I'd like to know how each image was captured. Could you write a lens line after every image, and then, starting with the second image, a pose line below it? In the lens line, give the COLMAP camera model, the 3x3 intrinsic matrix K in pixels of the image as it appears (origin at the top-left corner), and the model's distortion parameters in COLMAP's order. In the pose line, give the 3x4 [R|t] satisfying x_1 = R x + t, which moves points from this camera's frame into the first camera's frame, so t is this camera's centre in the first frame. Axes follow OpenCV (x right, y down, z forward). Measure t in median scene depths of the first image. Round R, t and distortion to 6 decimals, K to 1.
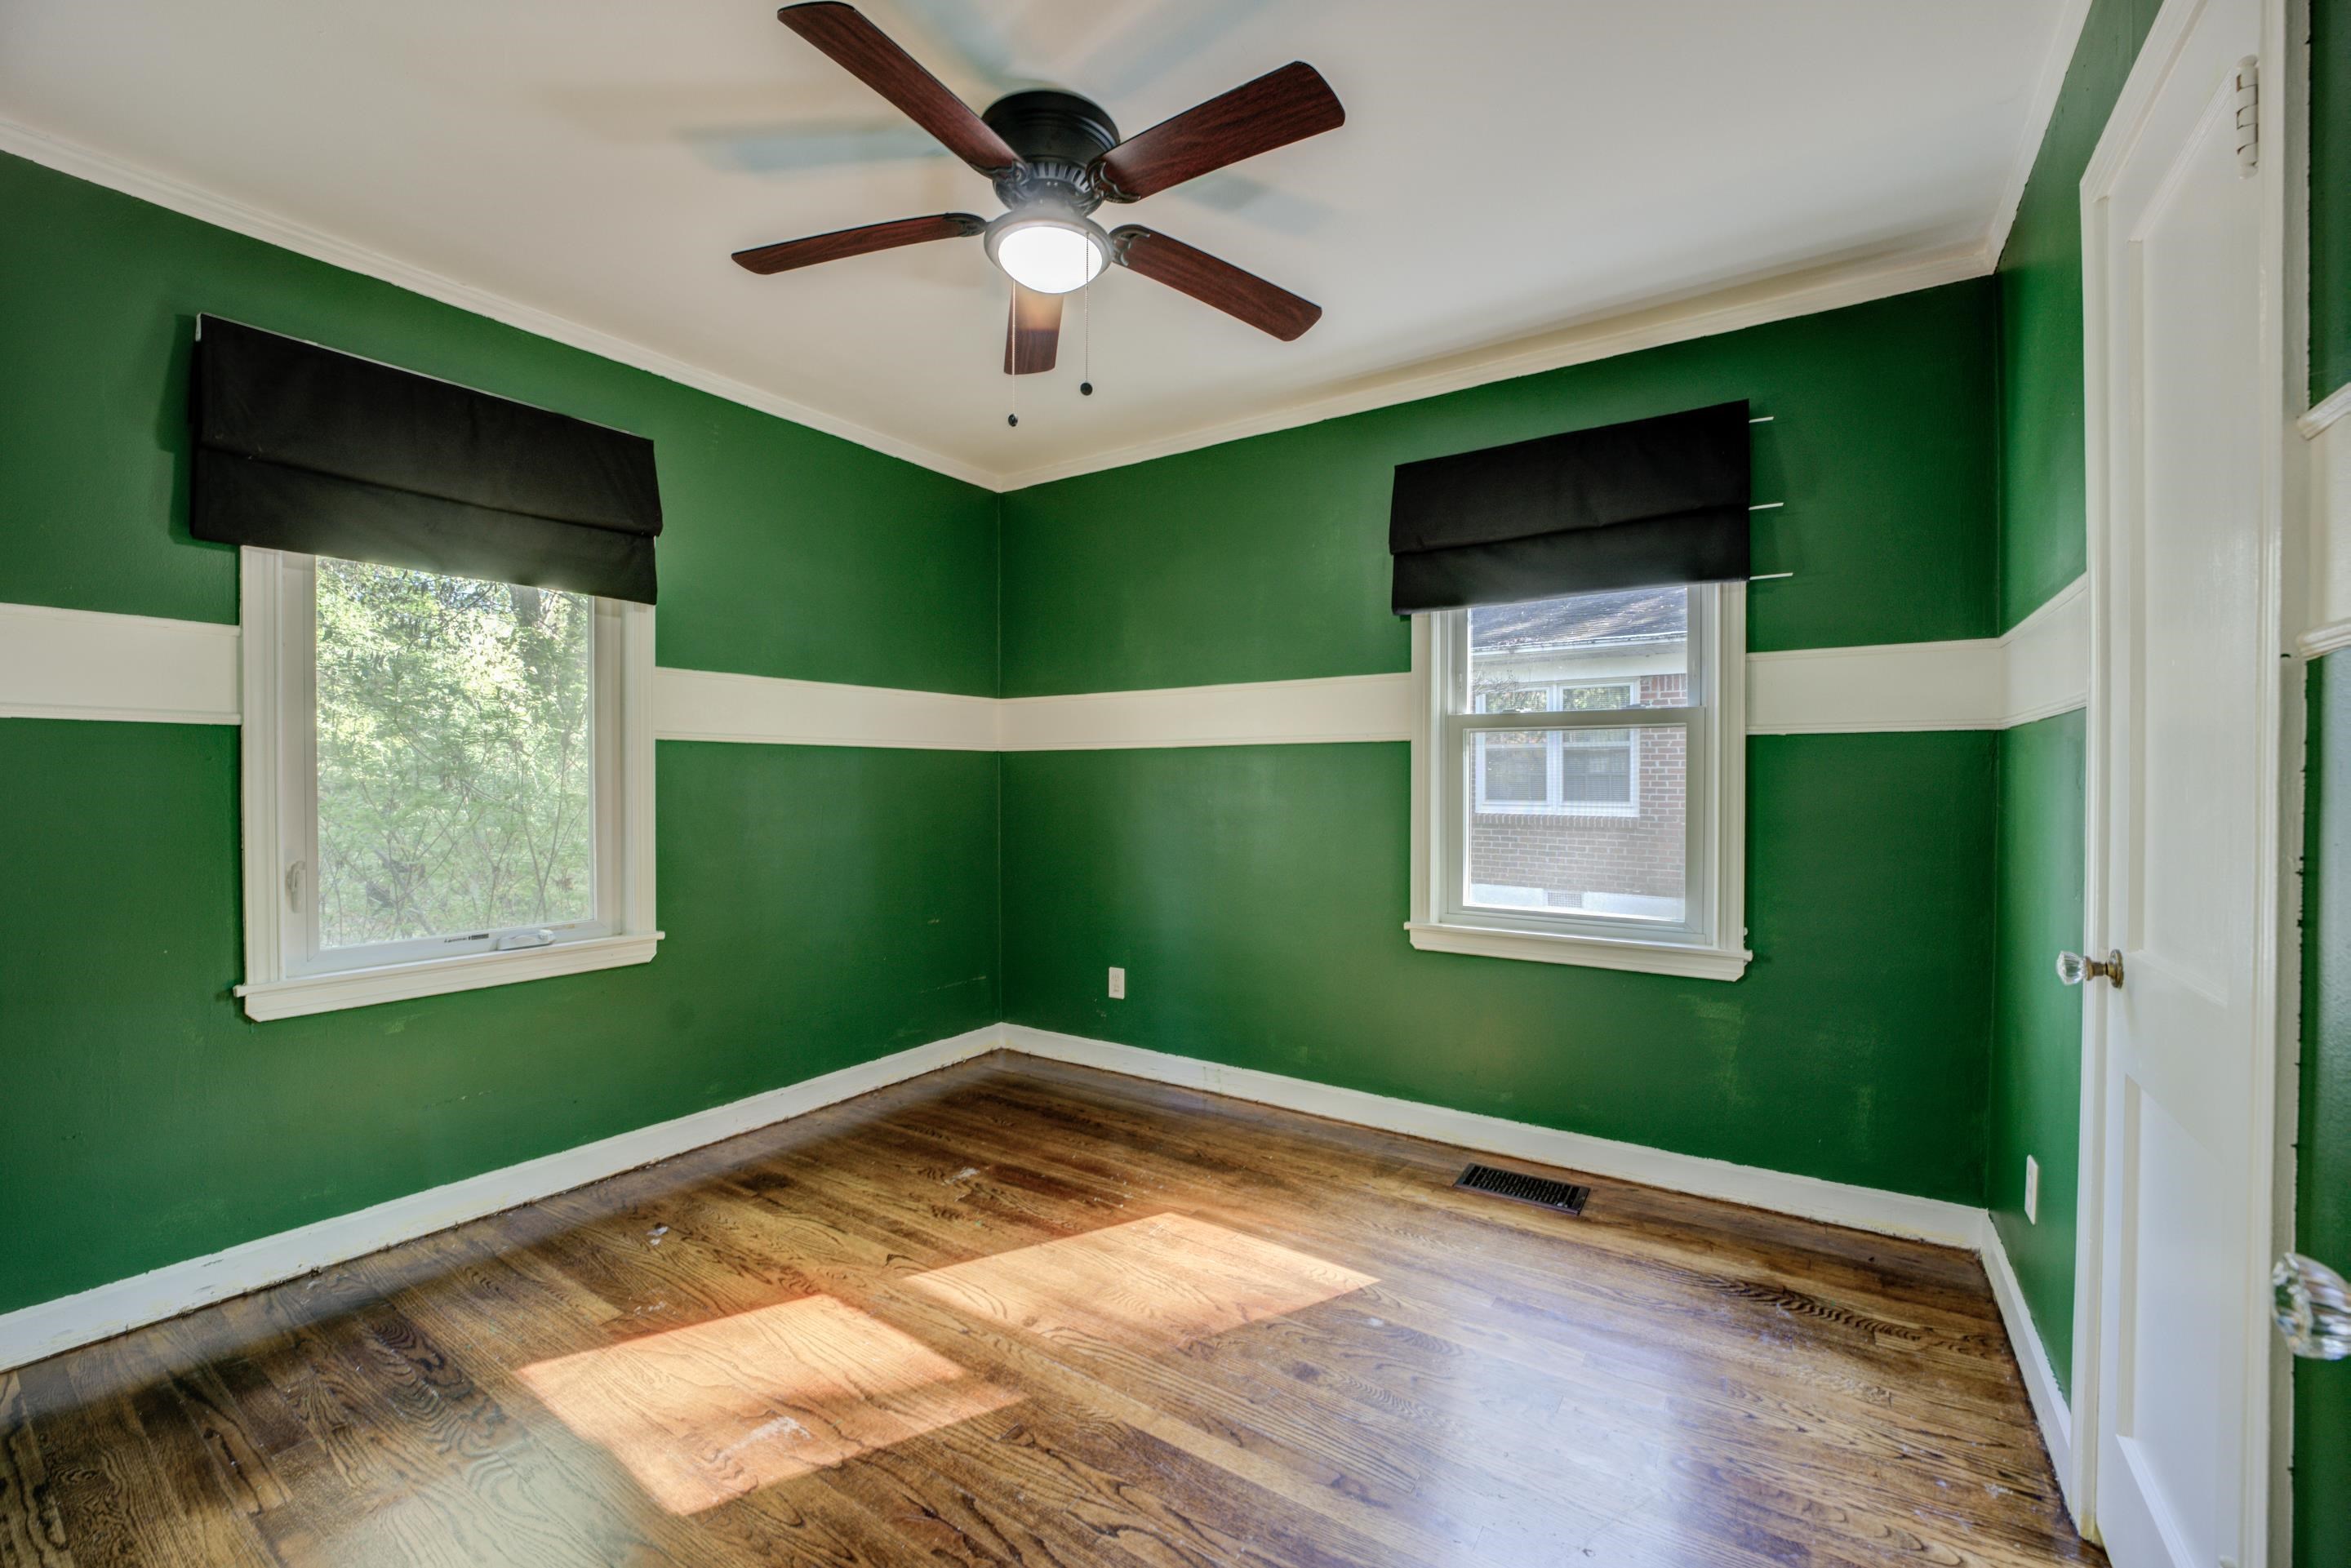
lens RADIAL K [[947.2, 0, 1169.0], [0, 947.2, 787.8], [0, 0, 1]] dist [-0.030742, 0.005612]
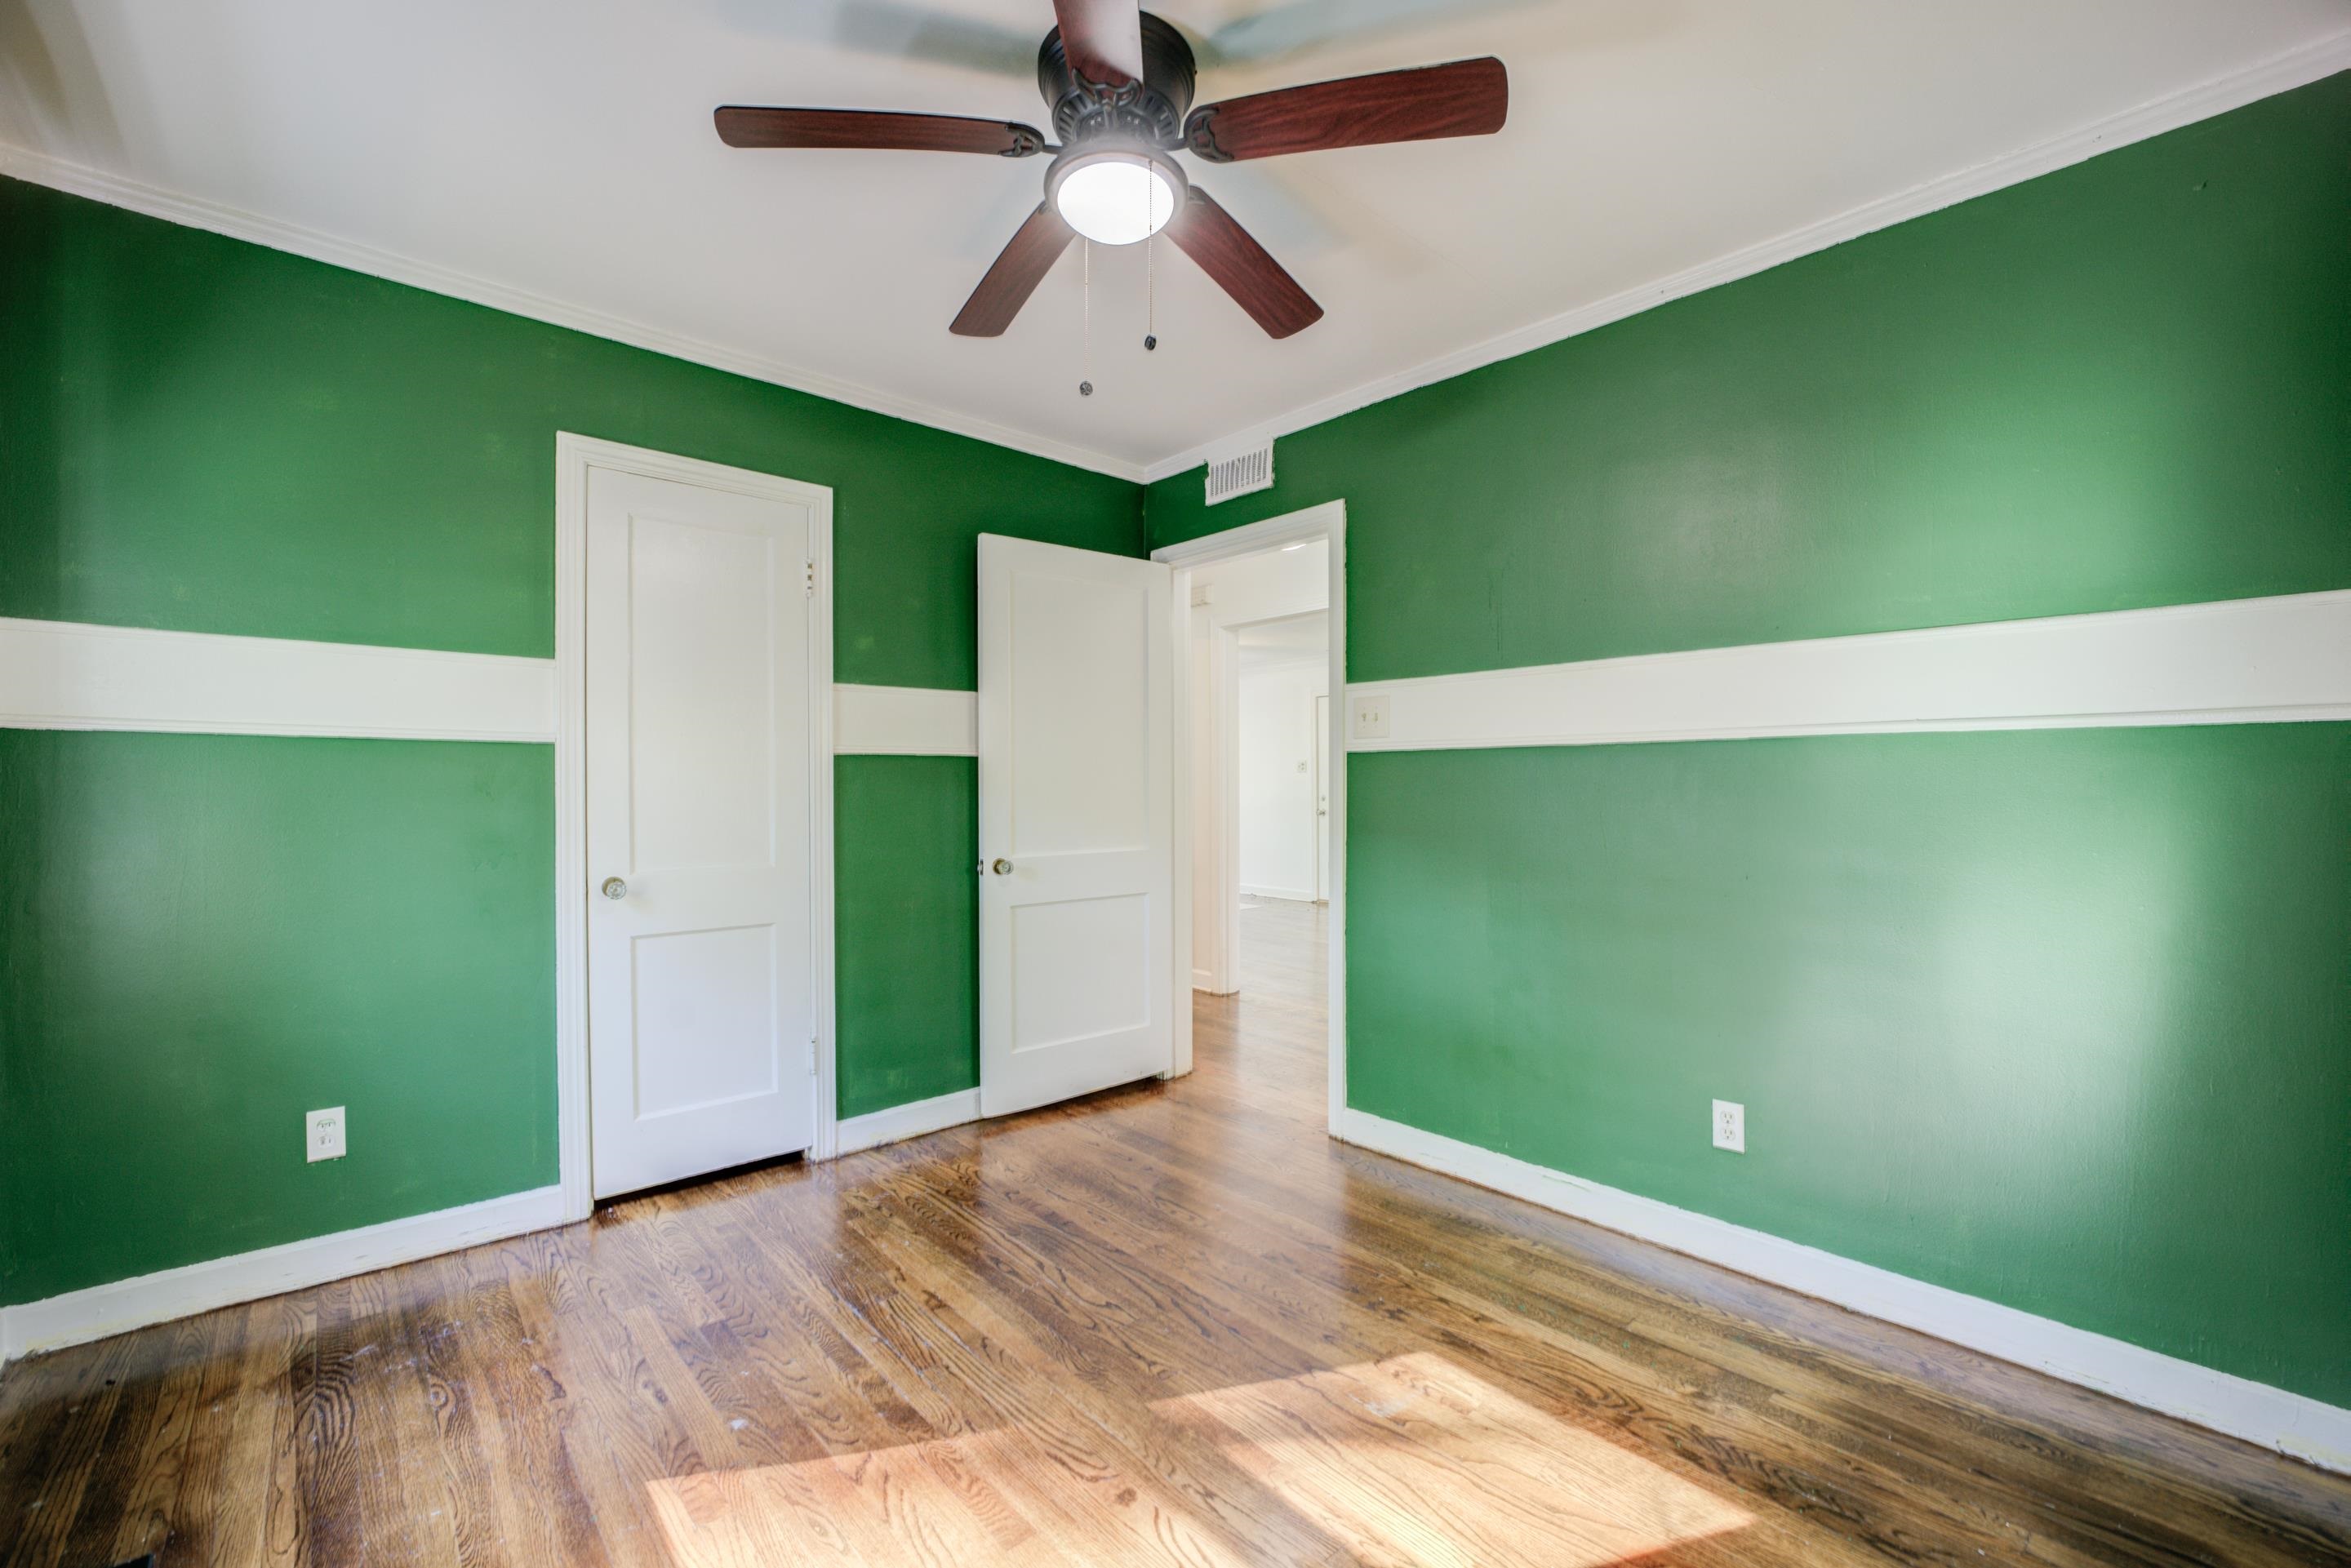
lens RADIAL K [[947.2, 0, 1169.0], [0, 947.2, 787.8], [0, 0, 1]] dist [-0.030742, 0.005612]
pose [[-0.970744, -0.000173, 0.240119, -0.444330], [0.000003, 1.000000, 0.000733, -0.010945], [-0.240119, 0.000712, -0.970743, 2.111970]]
